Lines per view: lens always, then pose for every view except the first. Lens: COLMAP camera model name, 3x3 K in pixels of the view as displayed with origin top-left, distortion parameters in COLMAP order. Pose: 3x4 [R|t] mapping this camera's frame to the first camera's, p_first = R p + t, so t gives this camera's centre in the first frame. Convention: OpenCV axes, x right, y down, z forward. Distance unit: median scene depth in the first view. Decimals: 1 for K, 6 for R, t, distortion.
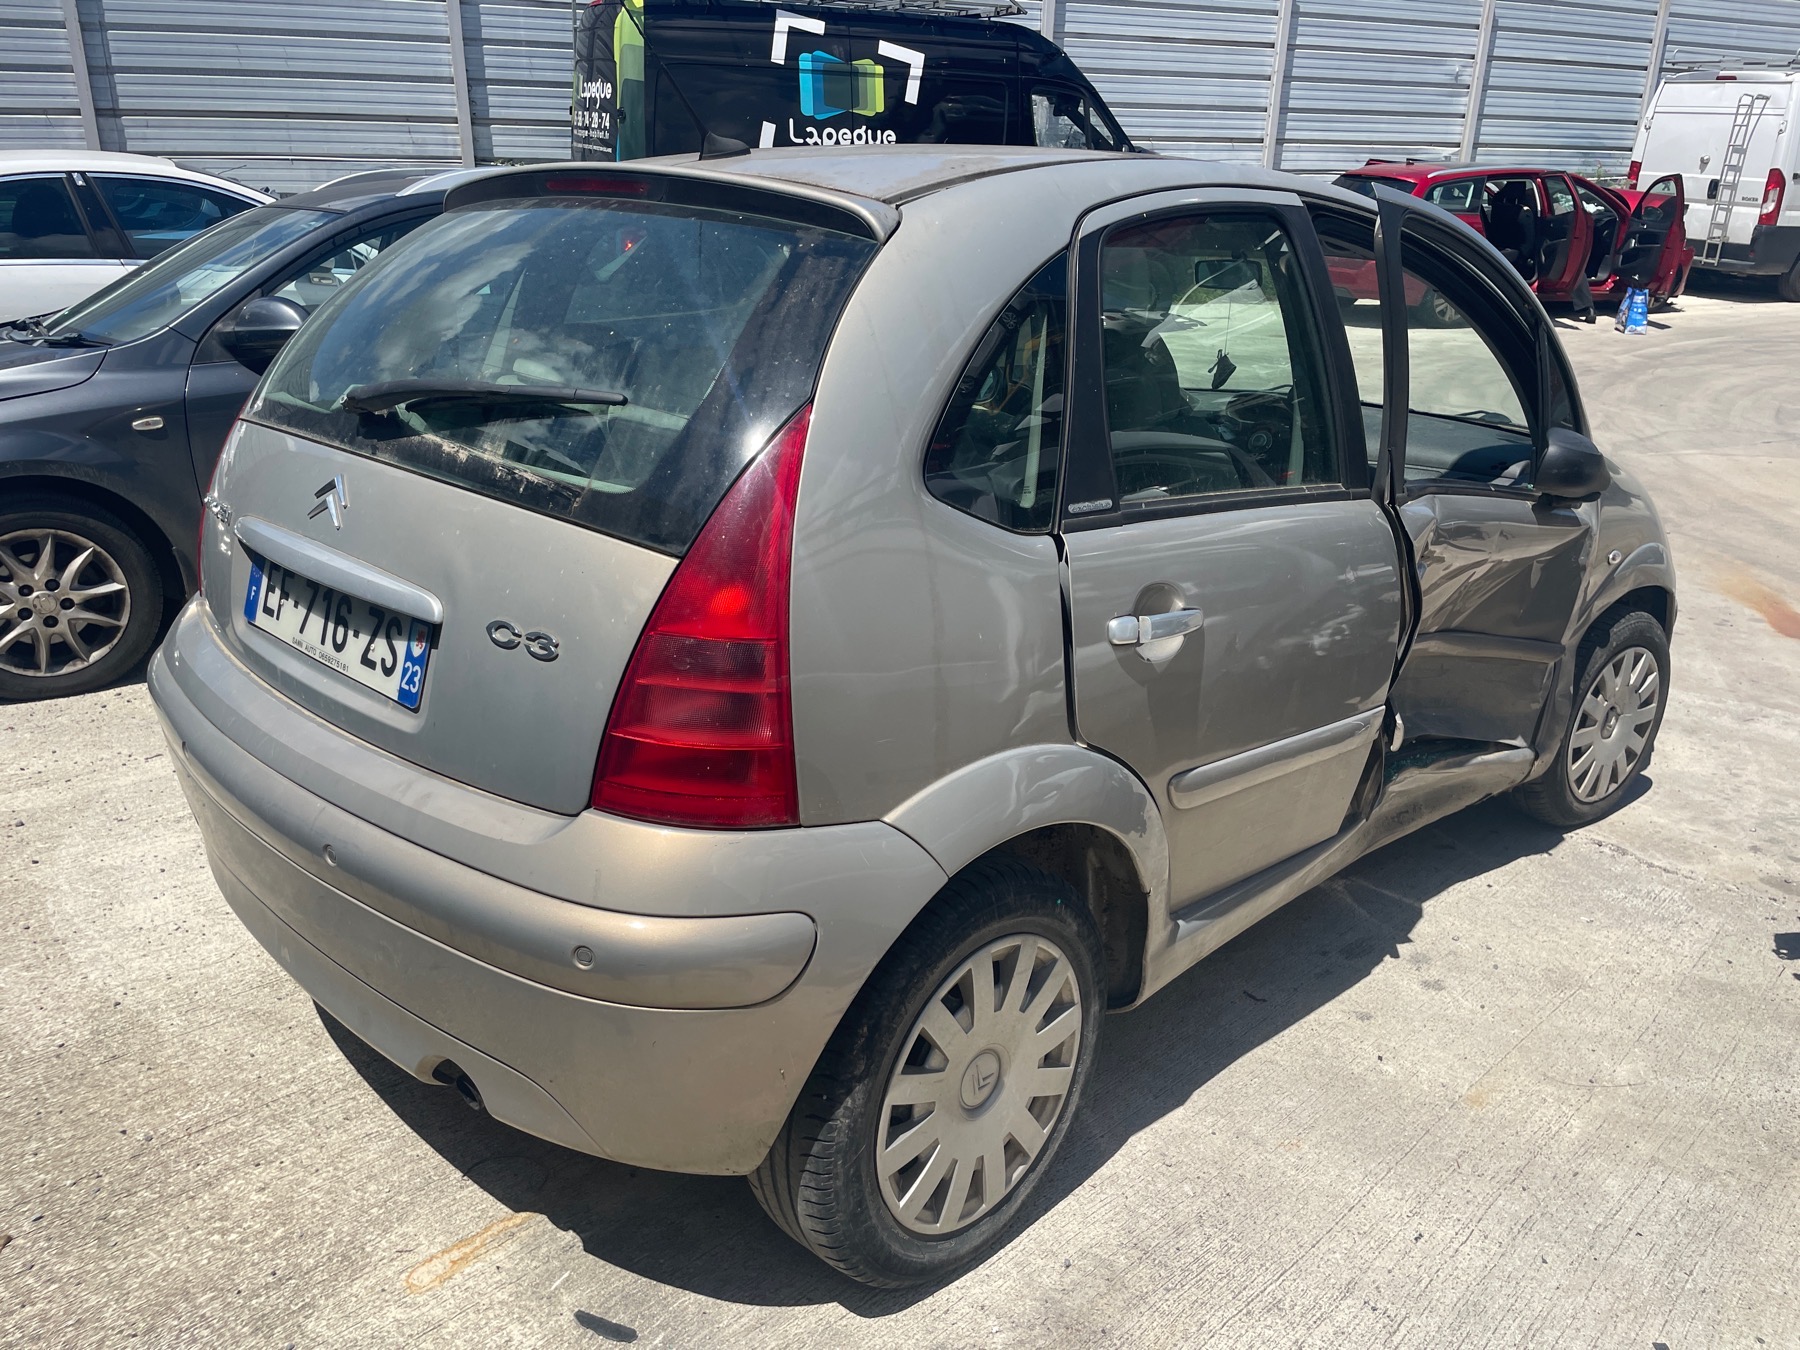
lens RADIAL K [[1377.4, 0, 888.9], [0, 1377.4, 687.3], [0, 0, 1]] dist [0.093237, -0.125996]
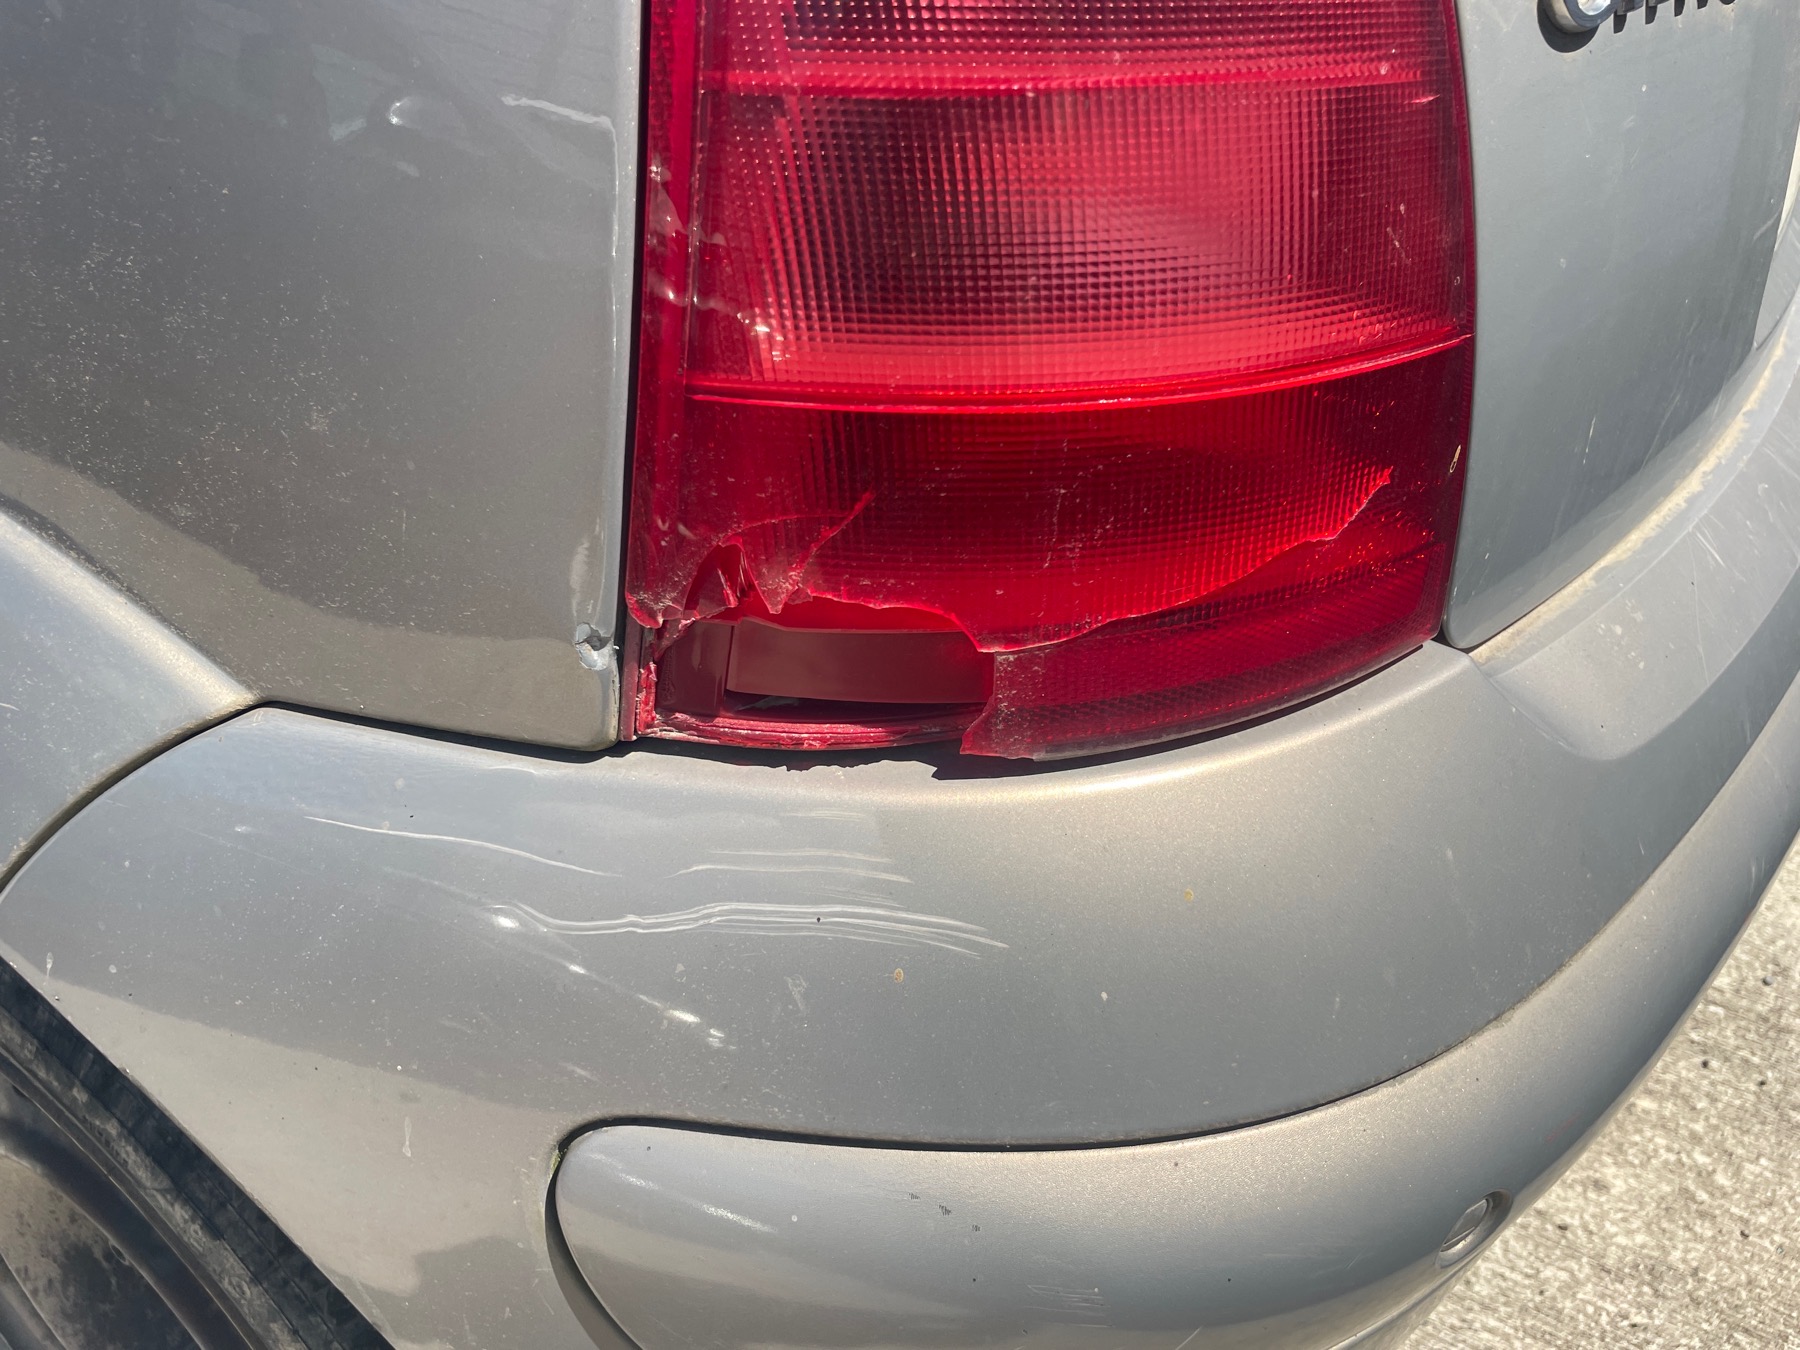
lens RADIAL K [[1364.8, 0, 901.8], [0, 1364.8, 677.3], [0, 0, 1]] dist [0.086593, -0.118363]
pose [[-0.223284, -0.583157, 0.781071, -0.734671], [0.242455, 0.742891, 0.623962, -0.220574], [-0.944118, 0.328696, -0.024486, 1.267414]]
